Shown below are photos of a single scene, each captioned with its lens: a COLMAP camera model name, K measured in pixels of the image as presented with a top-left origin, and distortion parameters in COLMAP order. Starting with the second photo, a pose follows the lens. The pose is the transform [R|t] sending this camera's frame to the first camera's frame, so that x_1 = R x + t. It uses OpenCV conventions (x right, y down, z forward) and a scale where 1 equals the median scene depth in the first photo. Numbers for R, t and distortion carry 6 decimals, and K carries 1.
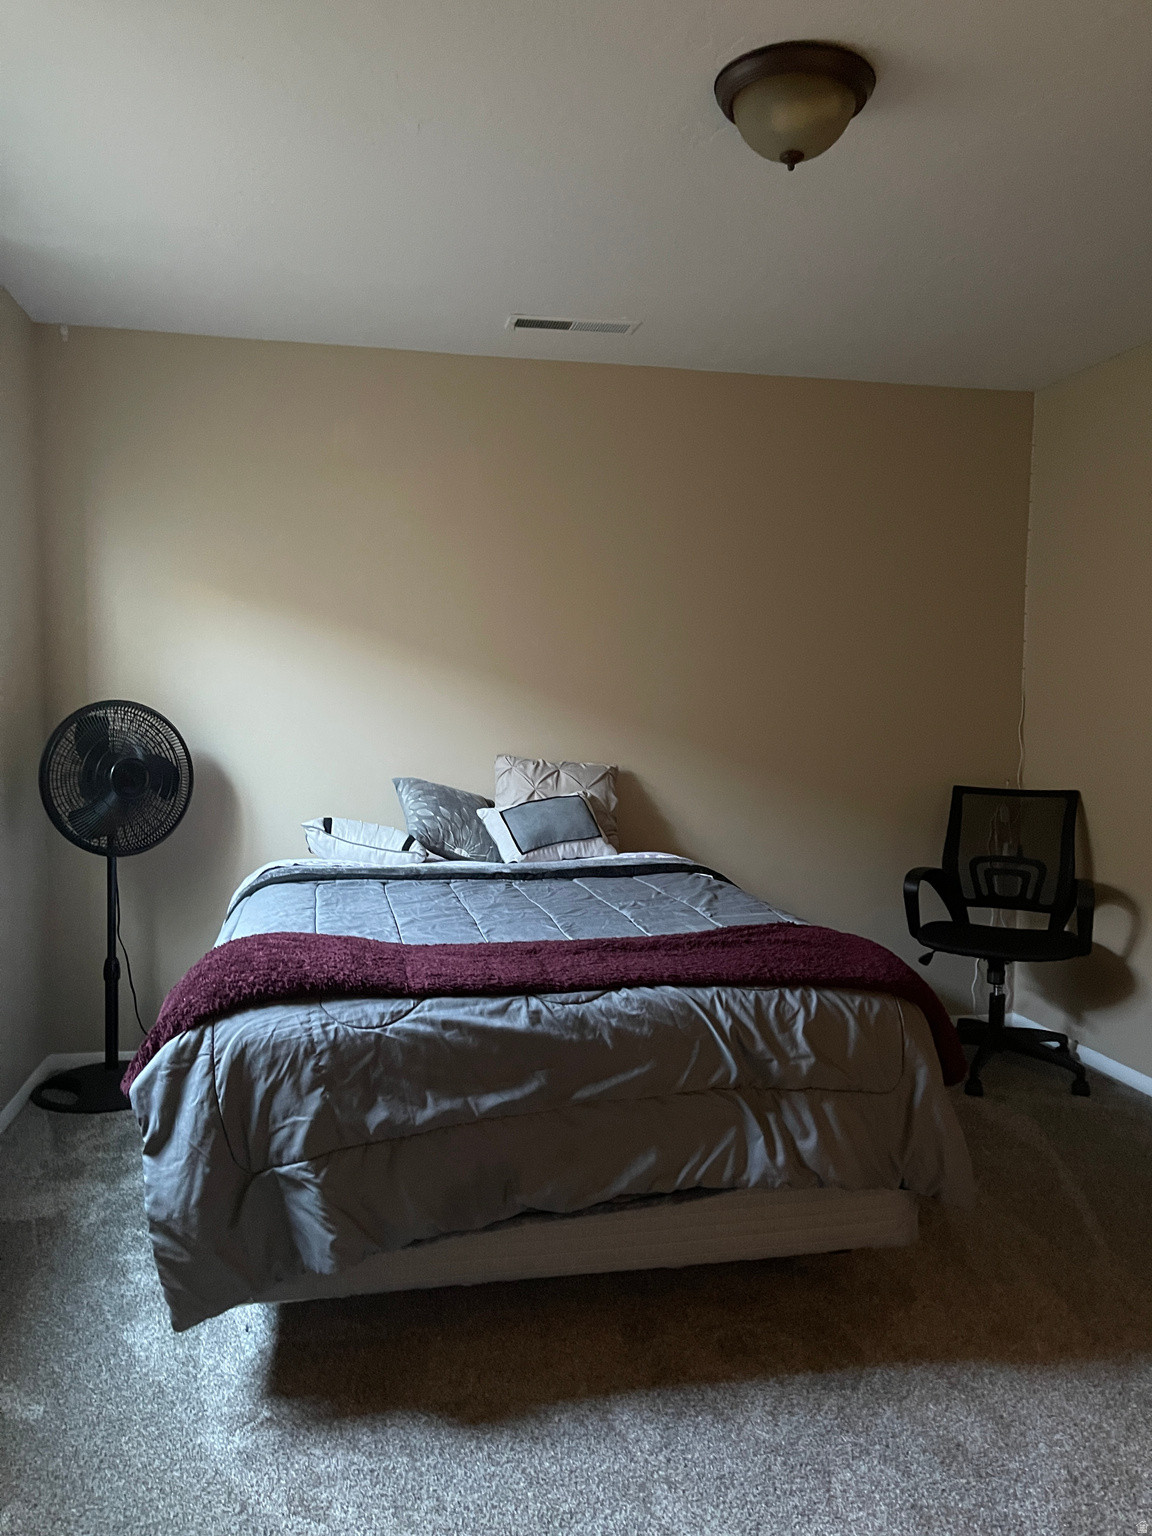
lens RADIAL K [[1156.7, 0, 565.2], [0, 1156.7, 773.6], [0, 0, 1]] dist [0.082895, -0.108063]
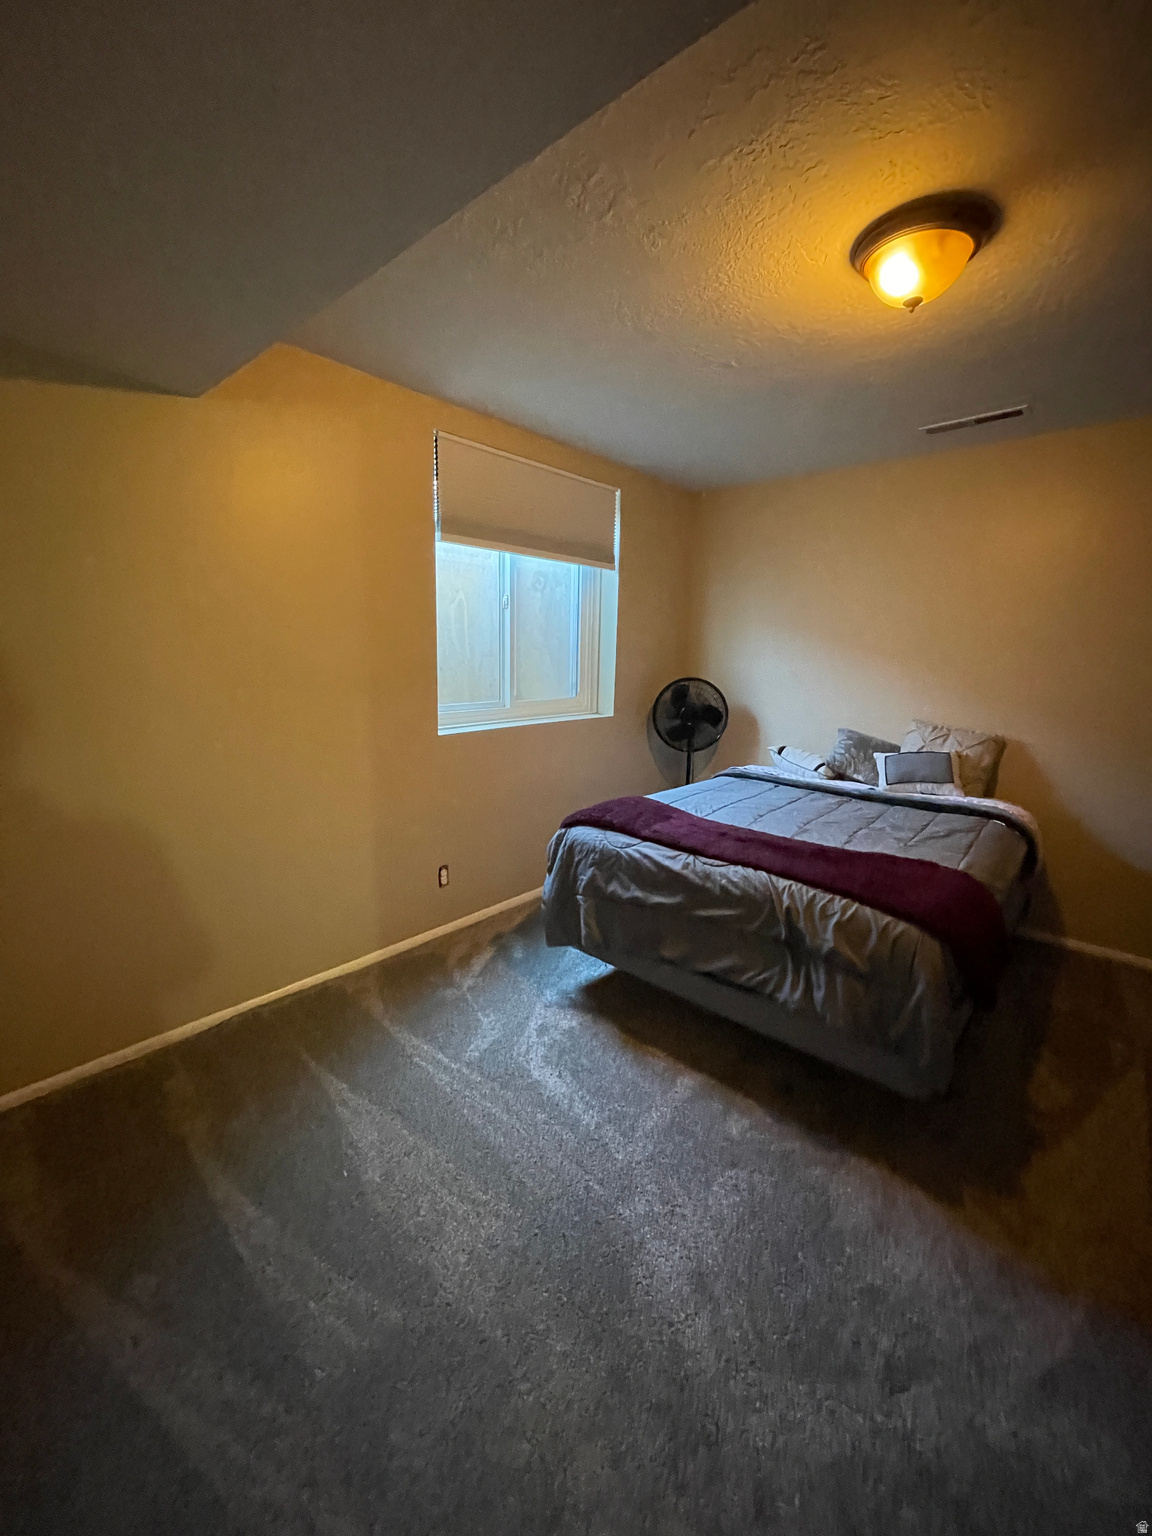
lens RADIAL K [[618.1, 0, 565.6], [0, 618.1, 764.4], [0, 0, 1]] dist [-0.007846, -0.000830]
pose [[0.598969, 0.150701, -0.786464, 0.602759], [-0.068549, 0.988176, 0.137147, -0.072510], [0.797833, -0.028235, 0.602217, 0.247526]]
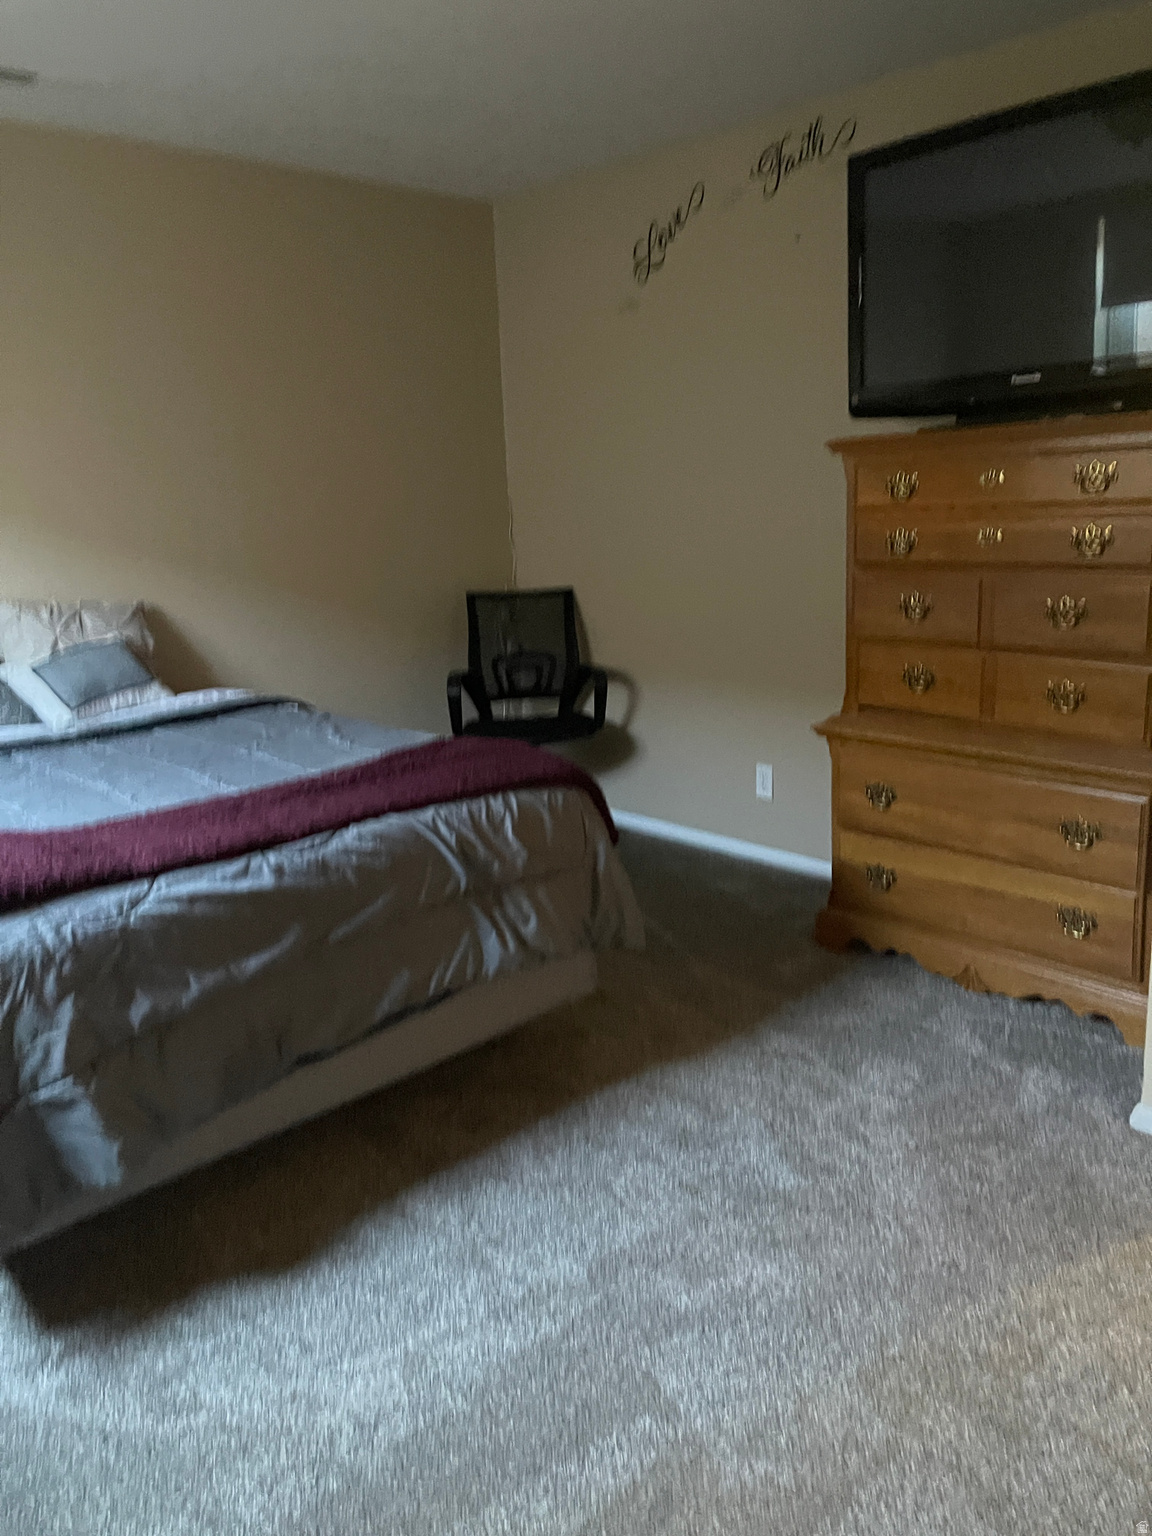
lens RADIAL K [[1156.7, 0, 588.5], [0, 1156.7, 760.5], [0, 0, 1]] dist [0.082895, -0.108063]
pose [[0.843669, -0.163402, 0.511393, -0.284211], [0.085090, 0.981214, 0.173144, -0.026366], [-0.530078, -0.102562, 0.841724, 0.054886]]
